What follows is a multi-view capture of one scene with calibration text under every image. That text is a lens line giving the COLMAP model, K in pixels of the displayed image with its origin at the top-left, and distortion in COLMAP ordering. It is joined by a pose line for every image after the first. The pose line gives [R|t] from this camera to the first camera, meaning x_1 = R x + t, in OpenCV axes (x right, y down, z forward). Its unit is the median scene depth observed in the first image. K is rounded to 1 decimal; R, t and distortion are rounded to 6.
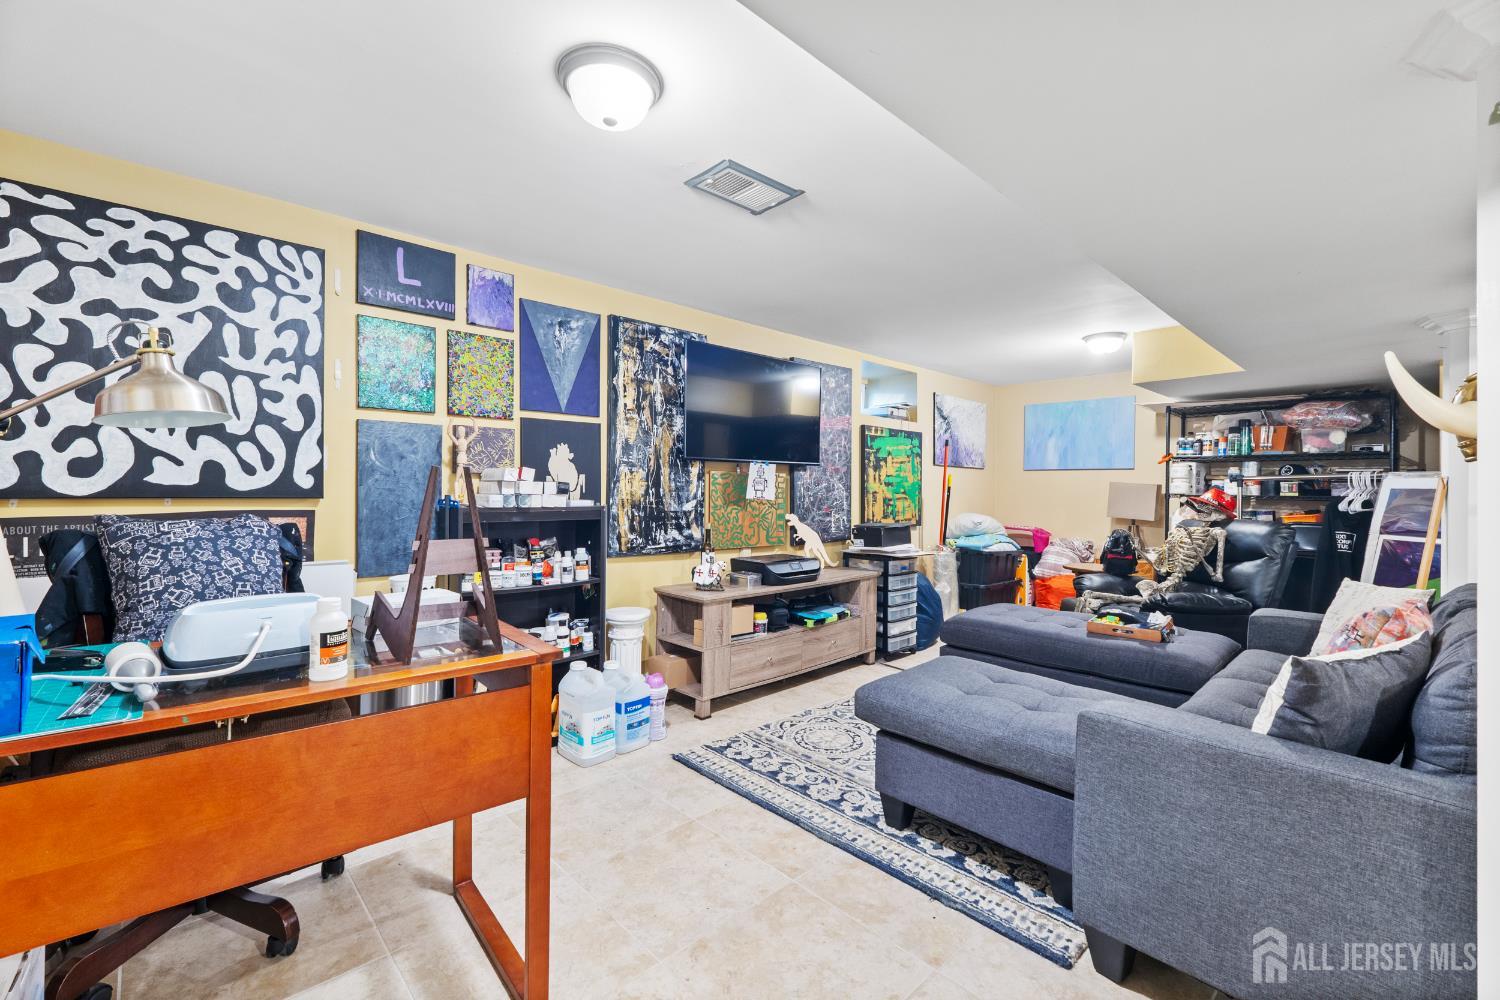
lens RADIAL K [[638.0, 0, 747.9], [0, 638.0, 494.4], [0, 0, 1]] dist [0.002201, -0.001000]
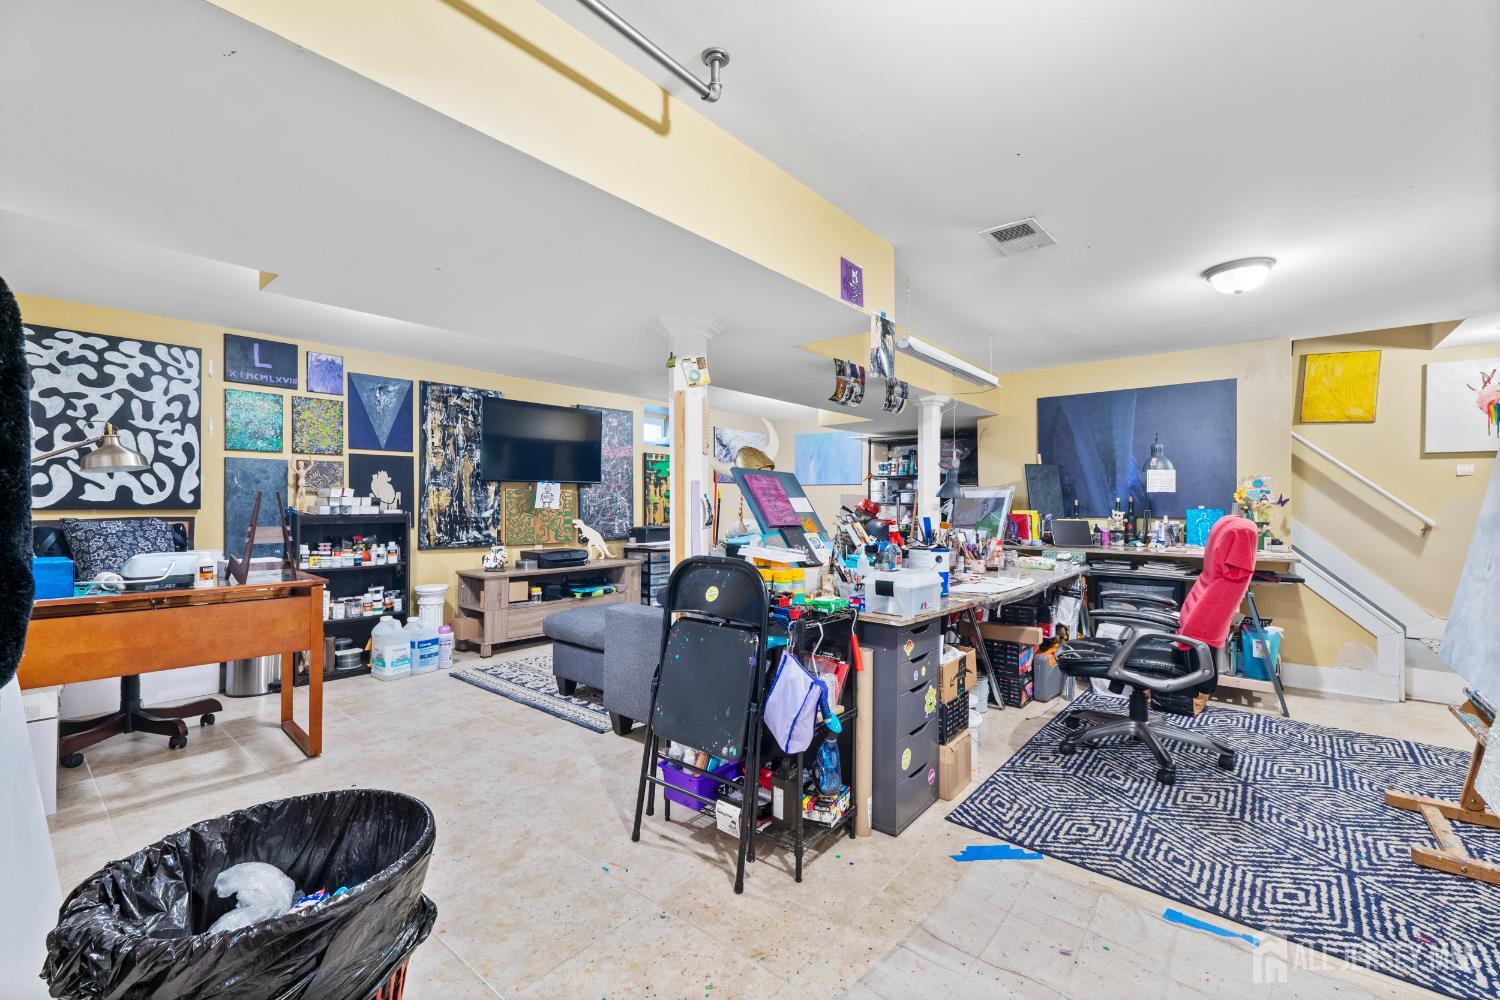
lens RADIAL K [[638.0, 0, 751.6], [0, 638.0, 502.3], [0, 0, 1]] dist [0.002201, -0.001000]
pose [[0.992213, -0.007224, 0.124343, 0.427584], [0.008080, 0.999947, -0.006382, 0.009353], [-0.124290, 0.007337, 0.992219, -0.642738]]
